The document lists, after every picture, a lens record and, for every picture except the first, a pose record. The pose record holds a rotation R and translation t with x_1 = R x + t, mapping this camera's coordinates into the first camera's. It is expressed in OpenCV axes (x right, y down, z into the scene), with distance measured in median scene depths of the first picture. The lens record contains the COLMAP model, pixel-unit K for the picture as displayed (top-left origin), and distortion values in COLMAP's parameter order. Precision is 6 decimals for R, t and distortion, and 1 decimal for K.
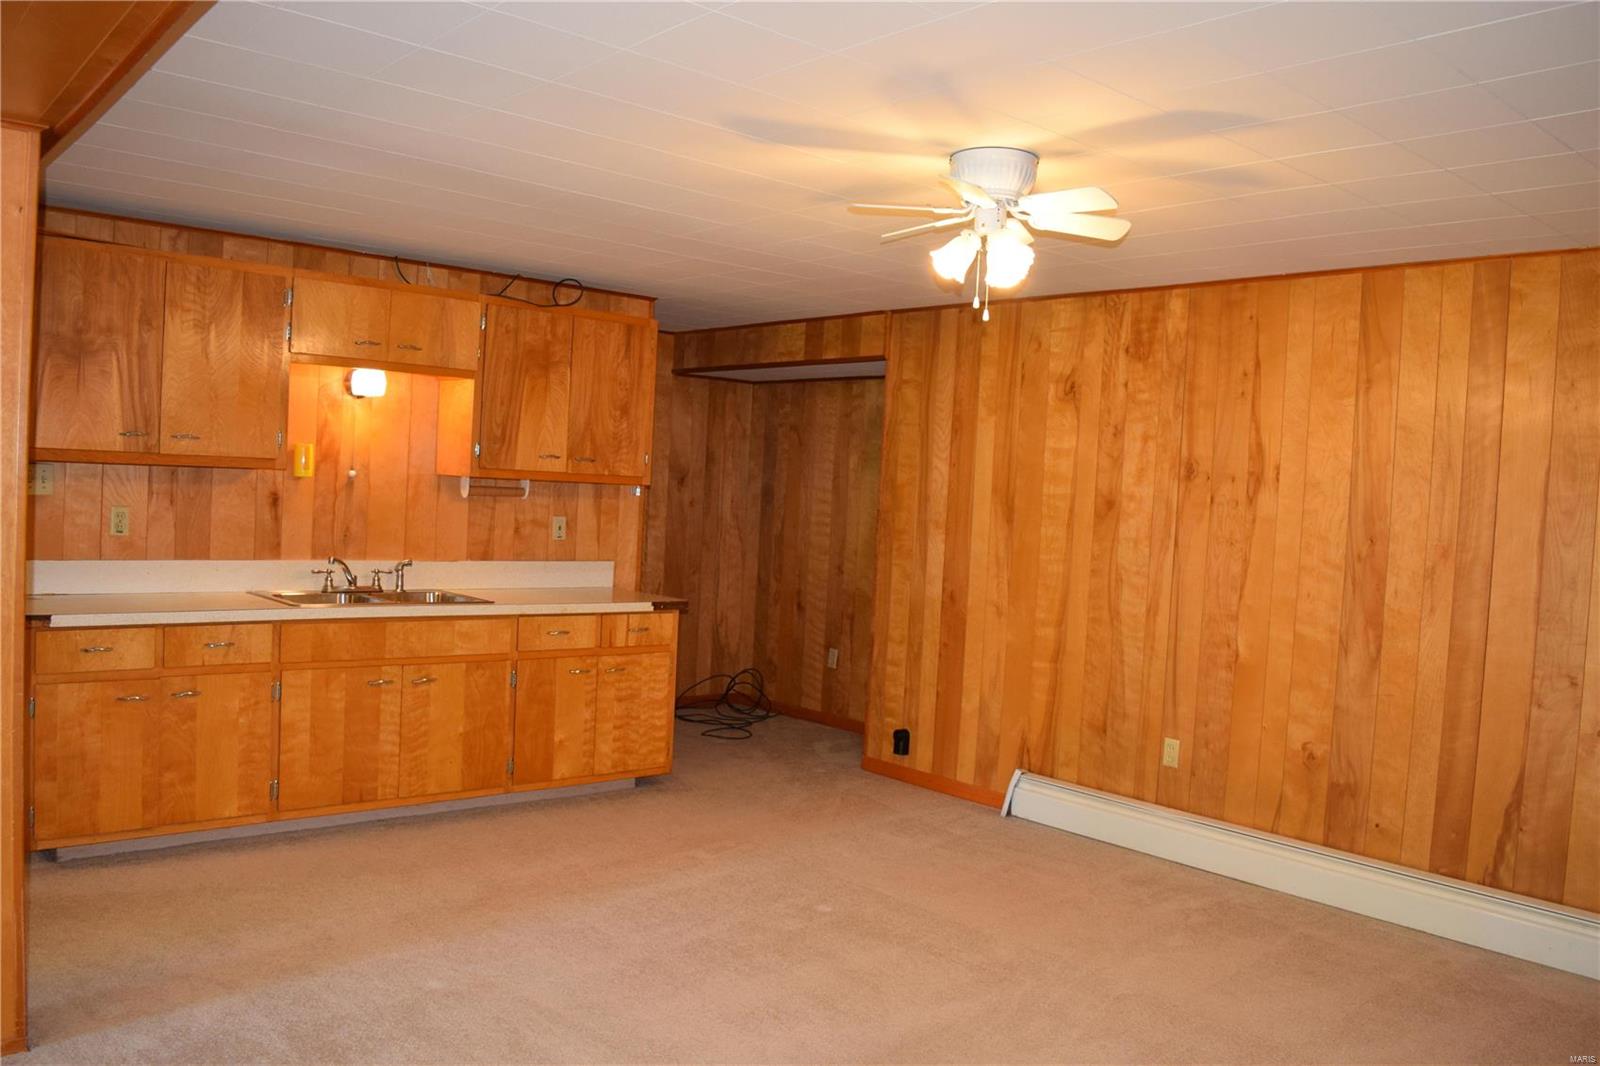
lens RADIAL K [[1262.9, 0, 796.0], [0, 1262.9, 537.5], [0, 0, 1]] dist [-0.098084, 0.024776]
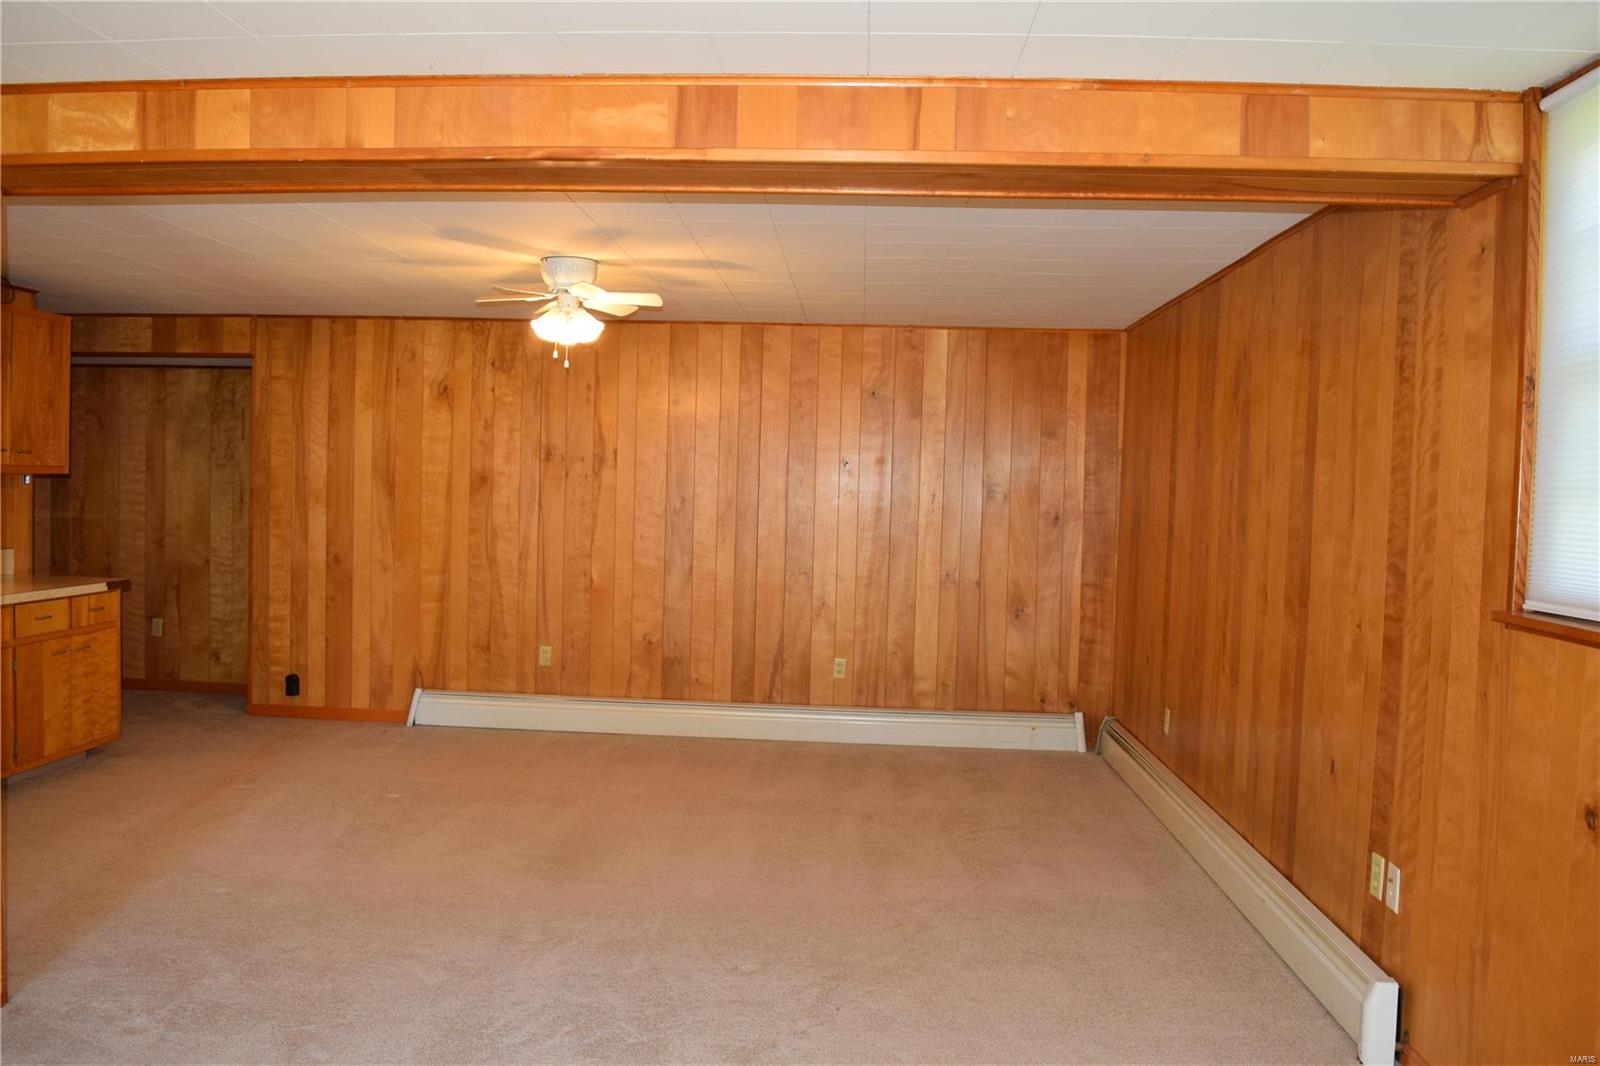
lens RADIAL K [[1262.9, 0, 812.0], [0, 1262.9, 540.3], [0, 0, 1]] dist [-0.098084, 0.024776]
pose [[0.684070, -0.064318, 0.726575, -0.487902], [0.035460, 0.997859, 0.054947, -0.022548], [-0.728554, -0.011823, 0.684886, -0.171990]]
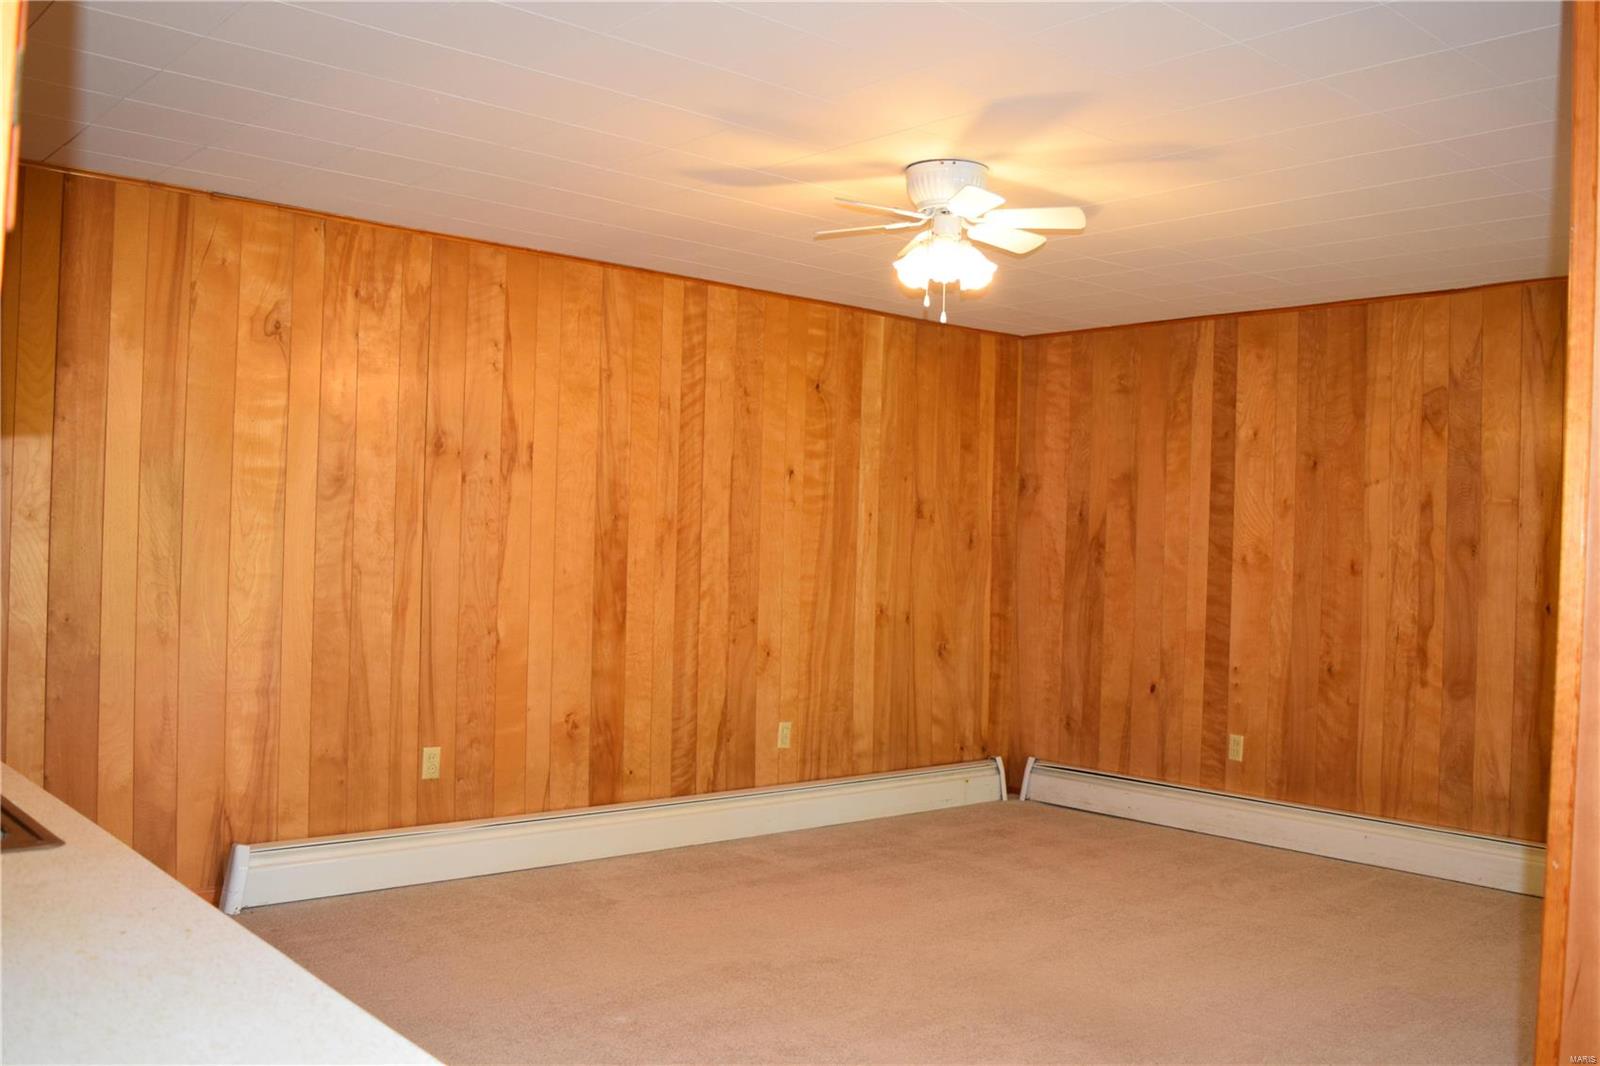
lens RADIAL K [[1406.5, 0, 800.6], [0, 1406.5, 536.6], [0, 0, 1]] dist [-0.037463, -0.003656]
pose [[-0.006523, -0.045039, 0.998964, -0.657873], [0.010835, 0.998923, 0.045108, -0.028708], [-0.999920, 0.011118, -0.006028, 0.712208]]
